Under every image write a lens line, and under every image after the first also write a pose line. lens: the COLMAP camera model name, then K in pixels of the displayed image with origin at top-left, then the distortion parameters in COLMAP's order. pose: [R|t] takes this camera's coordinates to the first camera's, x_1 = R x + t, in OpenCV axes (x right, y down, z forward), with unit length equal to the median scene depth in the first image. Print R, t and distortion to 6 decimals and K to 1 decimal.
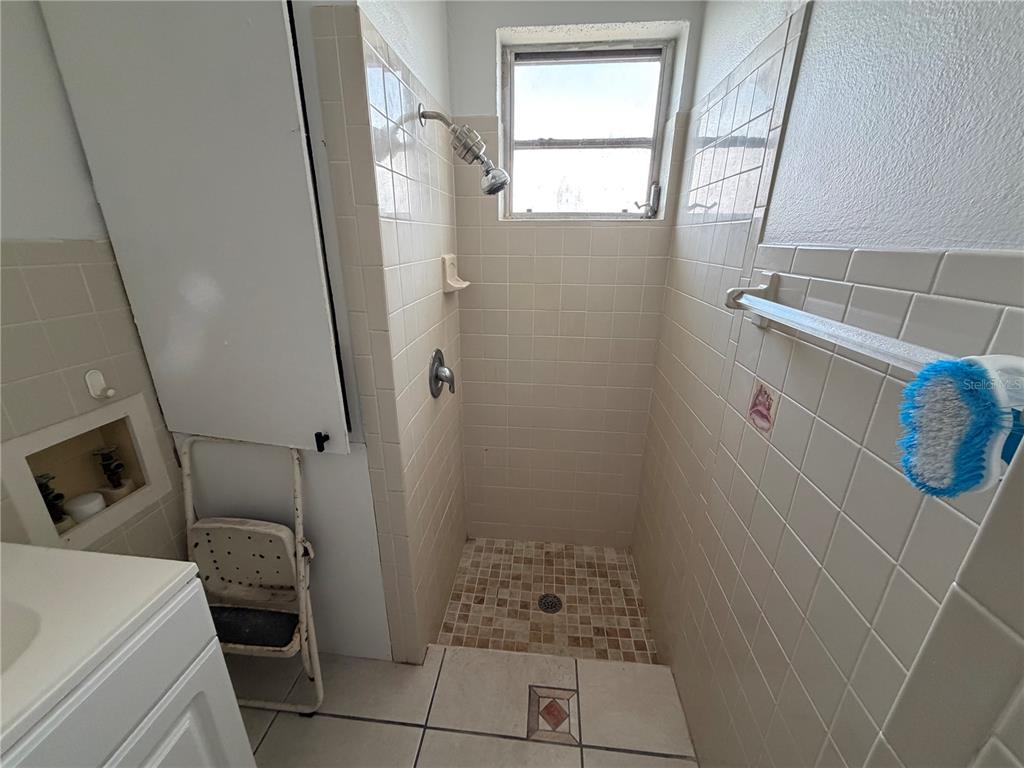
lens RADIAL K [[408.3, 0, 508.7], [0, 408.3, 382.6], [0, 0, 1]] dist [-0.000195, 0.000003]
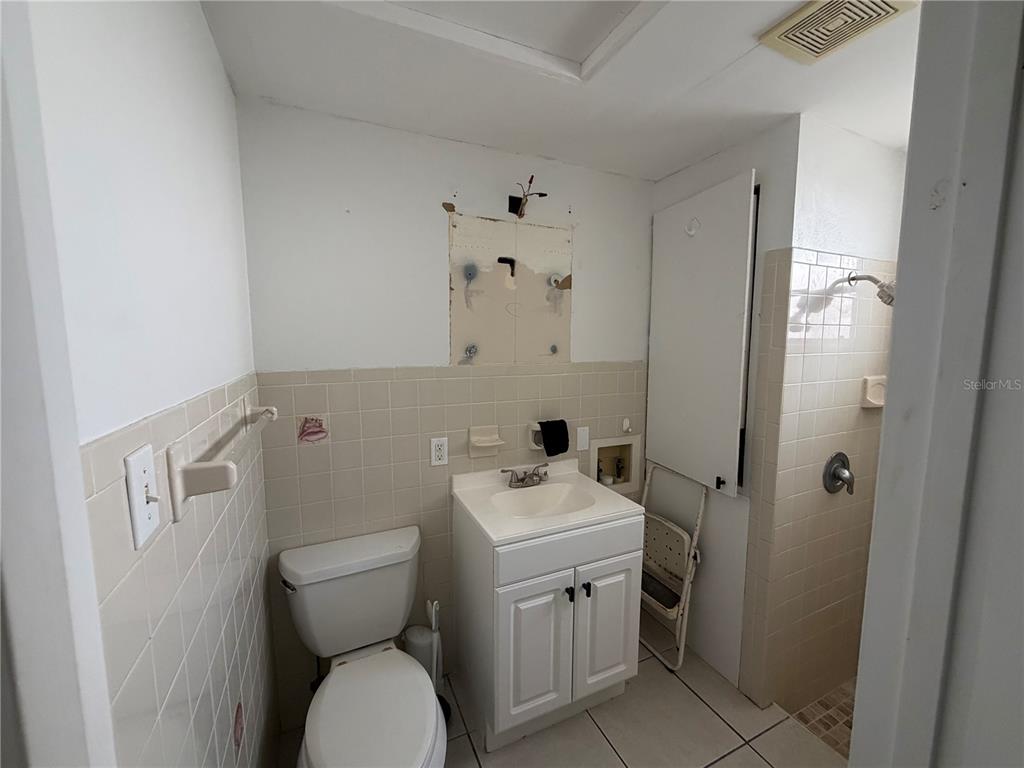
lens RADIAL K [[408.3, 0, 512.4], [0, 408.3, 383.9], [0, 0, 1]] dist [-0.000195, 0.000003]
pose [[0.507063, 0.085408, -0.857667, 0.419105], [-0.283943, 0.956084, -0.072662, 0.102879], [0.813796, 0.280373, 0.509046, -0.527523]]
